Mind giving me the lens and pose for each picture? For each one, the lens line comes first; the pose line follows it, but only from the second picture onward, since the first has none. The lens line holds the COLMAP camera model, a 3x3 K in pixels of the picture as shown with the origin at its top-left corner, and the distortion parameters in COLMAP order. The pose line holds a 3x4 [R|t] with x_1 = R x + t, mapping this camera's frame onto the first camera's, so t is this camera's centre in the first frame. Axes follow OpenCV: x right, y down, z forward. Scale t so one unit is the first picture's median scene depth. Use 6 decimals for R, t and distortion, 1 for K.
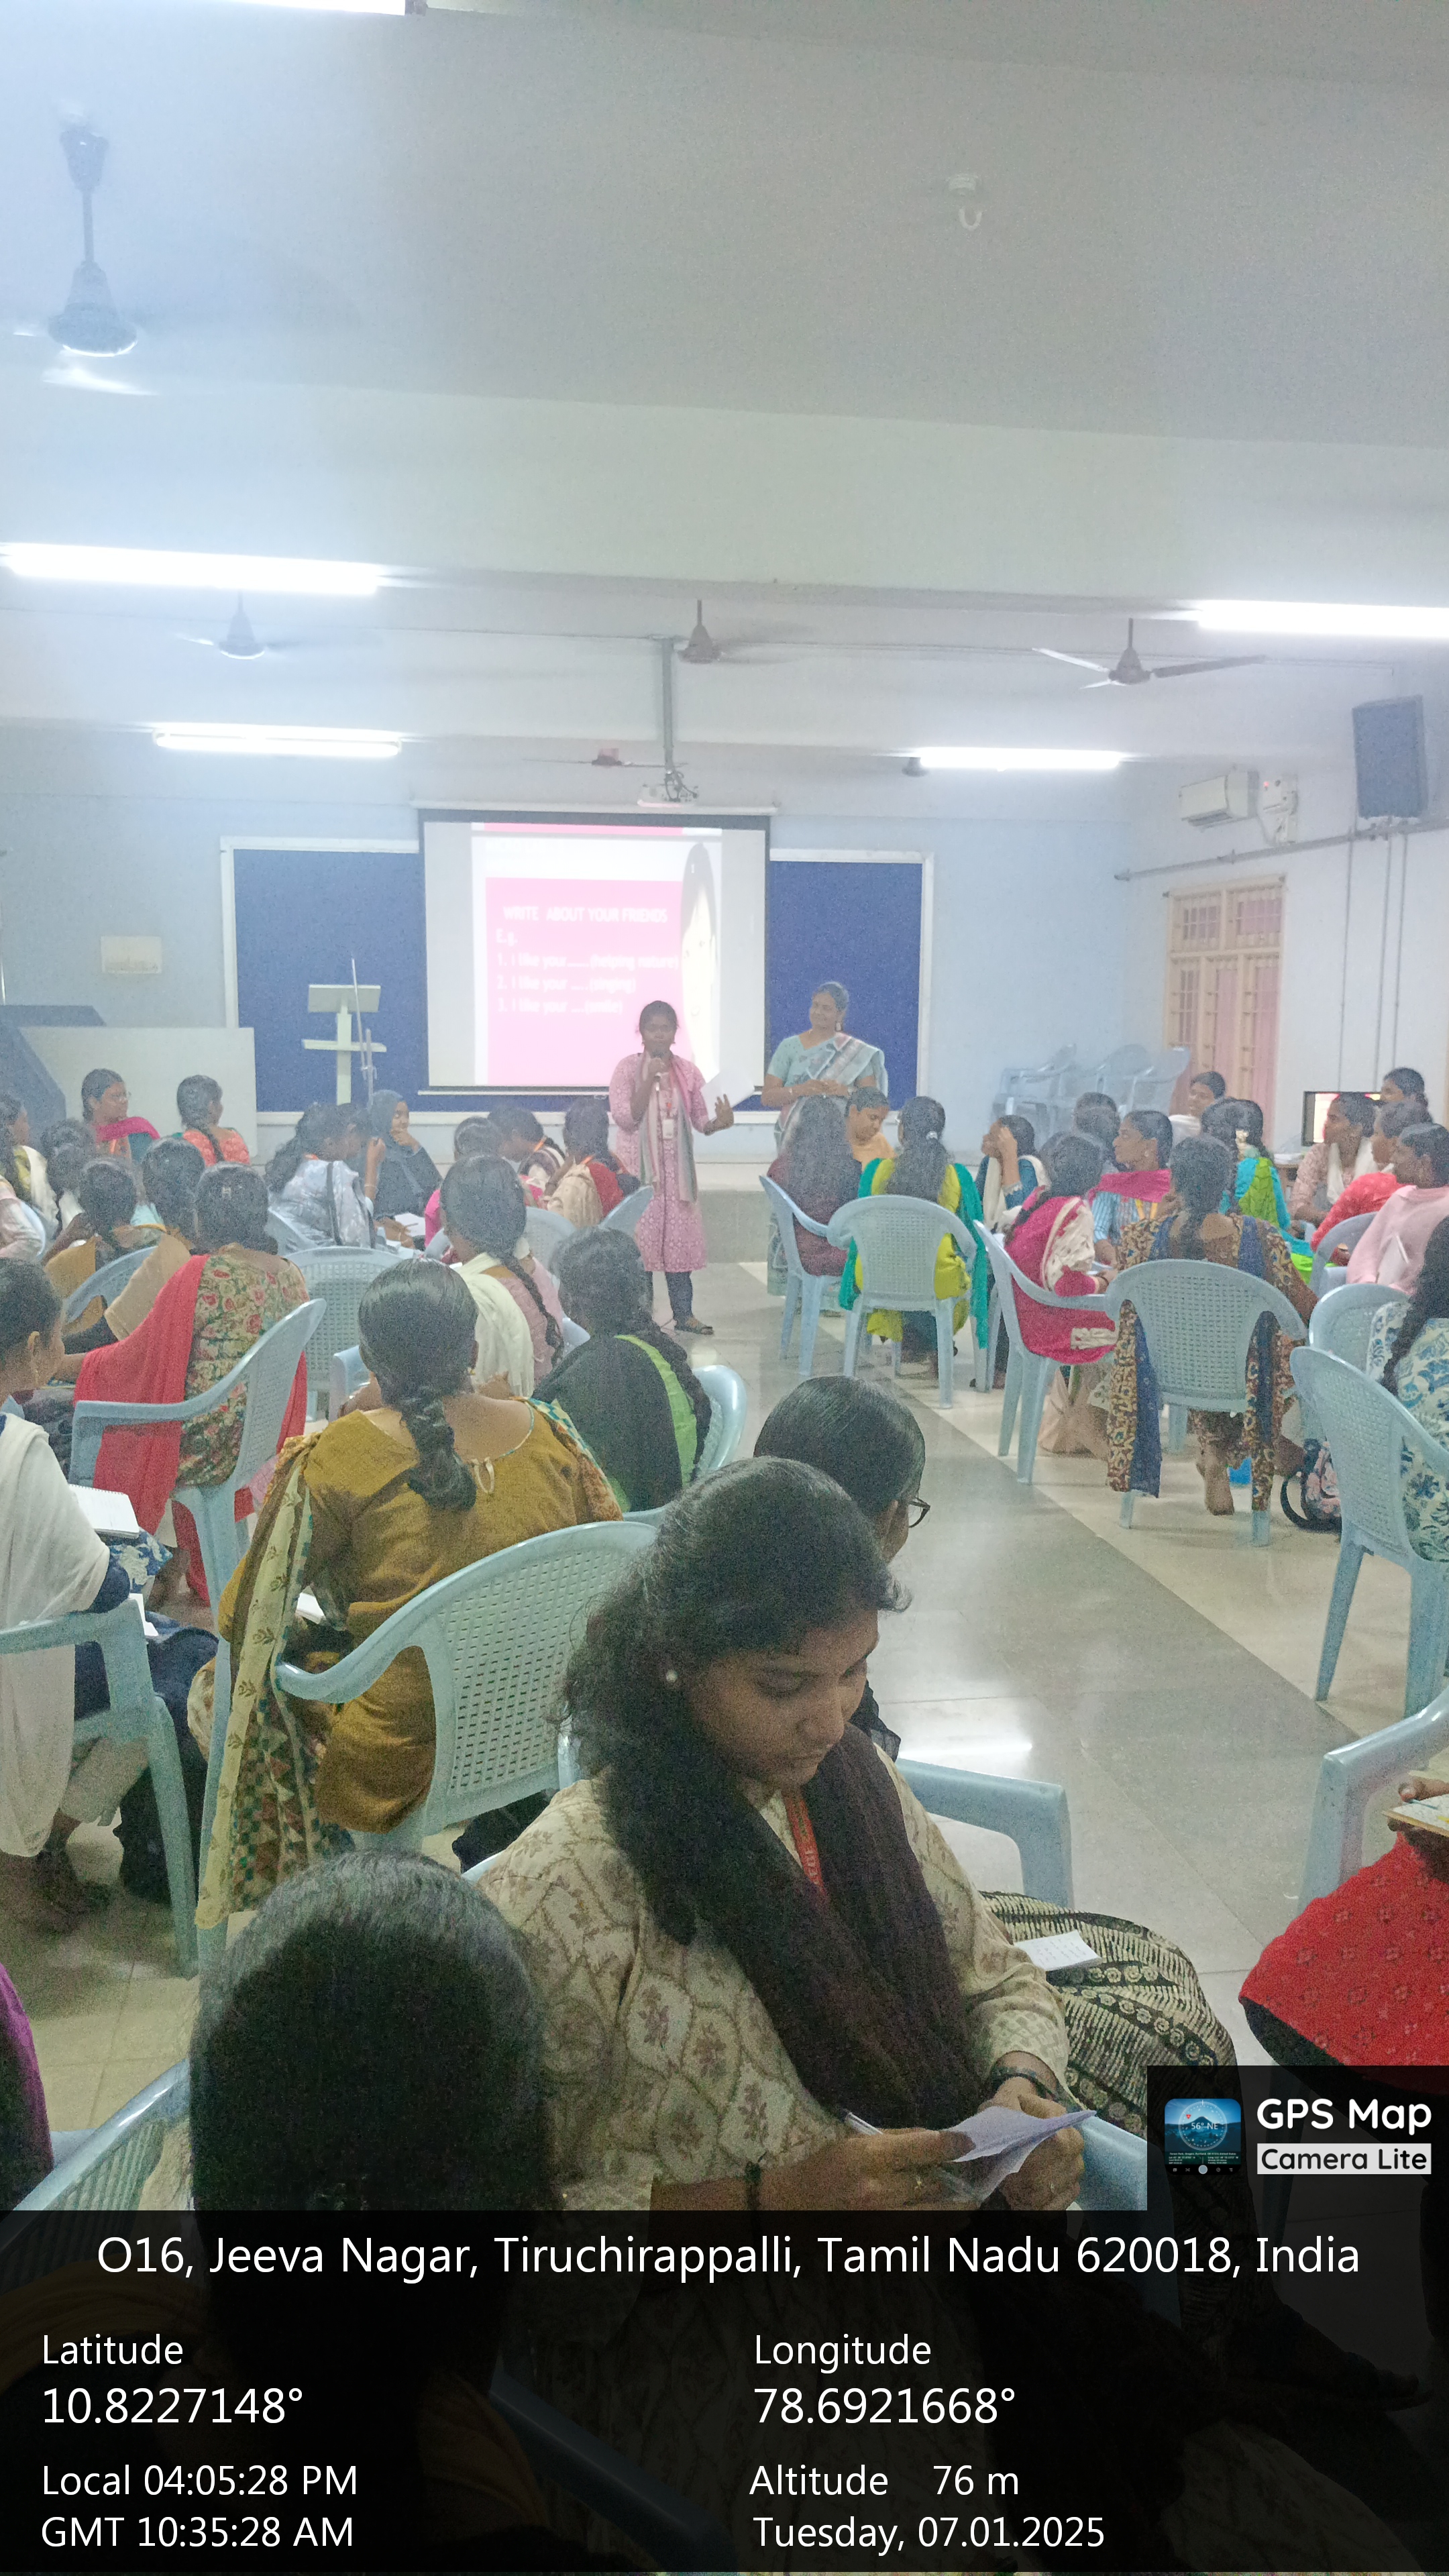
lens RADIAL K [[1867.6, 0, 726.2], [0, 1867.6, 1279.1], [0, 0, 1]] dist [0.006373, -0.005589]
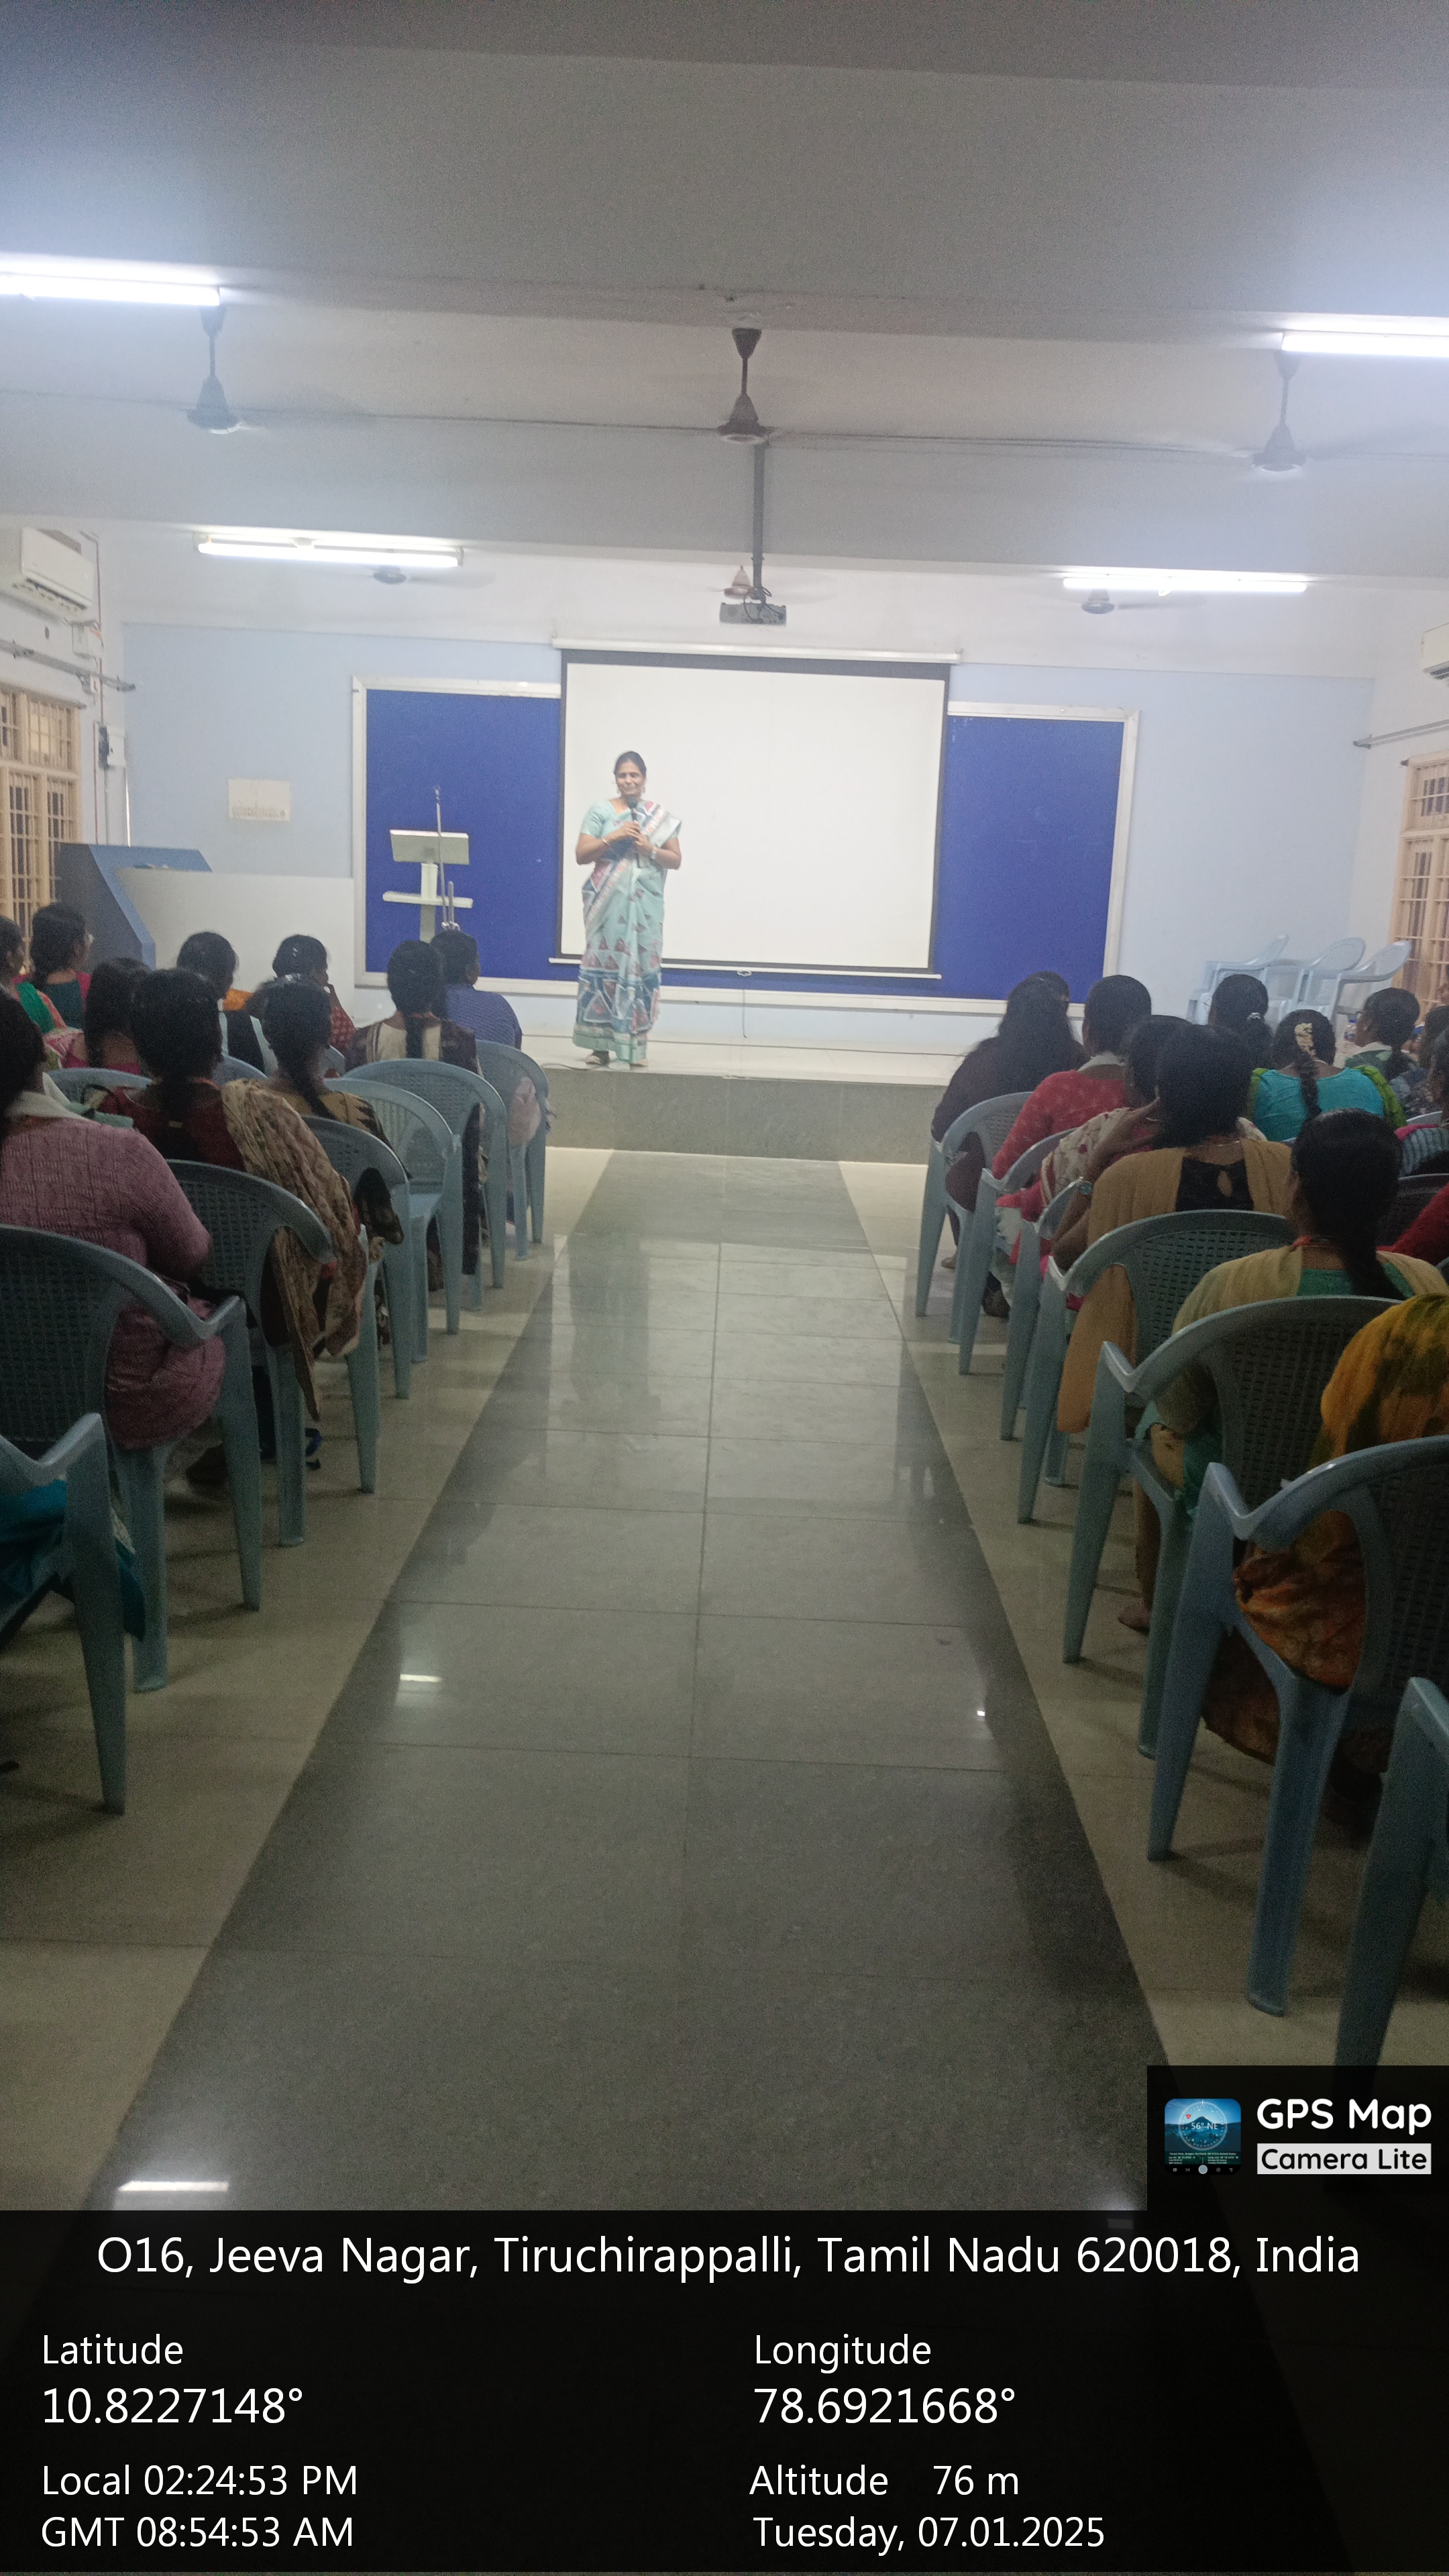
lens RADIAL K [[1850.9, 0, 732.1], [0, 1850.9, 1277.7], [0, 0, 1]] dist [0.044002, -0.051726]
pose [[0.983916, 0.069689, -0.164477, 0.160910], [-0.060585, 0.996374, 0.059739, -0.004205], [0.168044, -0.048813, 0.984570, 0.170372]]
